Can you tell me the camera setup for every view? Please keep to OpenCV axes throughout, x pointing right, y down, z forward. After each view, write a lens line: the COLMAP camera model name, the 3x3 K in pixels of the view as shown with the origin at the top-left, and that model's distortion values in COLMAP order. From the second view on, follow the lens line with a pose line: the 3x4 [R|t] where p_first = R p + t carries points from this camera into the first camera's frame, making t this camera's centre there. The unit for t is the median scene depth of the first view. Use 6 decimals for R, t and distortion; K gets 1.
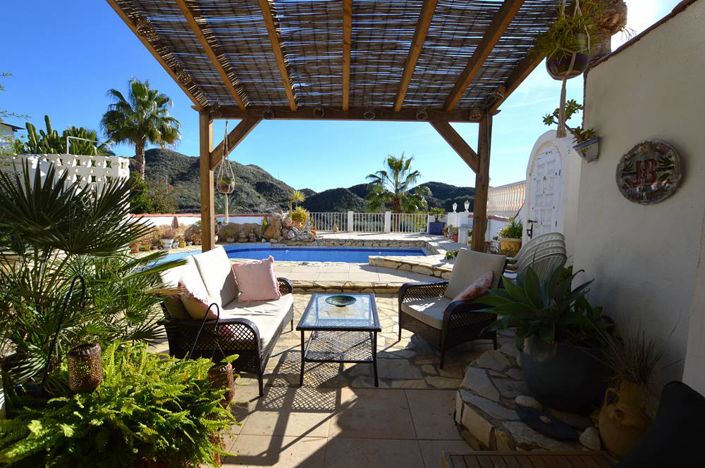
lens RADIAL K [[313.9, 0, 352.5], [0, 313.9, 234.0], [0, 0, 1]] dist [-0.018203, -0.000034]
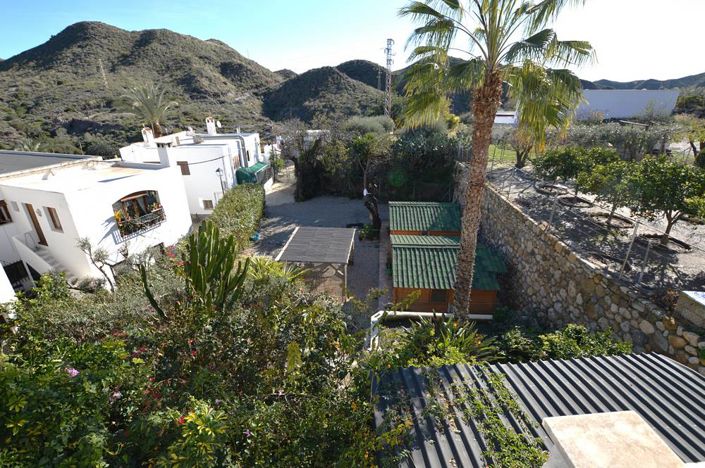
lens RADIAL K [[320.7, 0, 352.5], [0, 320.7, 234.0], [0, 0, 1]] dist [-0.021285, -0.000321]
pose [[0.998782, -0.046908, 0.015326, -0.004718], [0.039170, 0.942479, 0.331961, -0.012947], [-0.030016, -0.330957, 0.943168, 0.103626]]
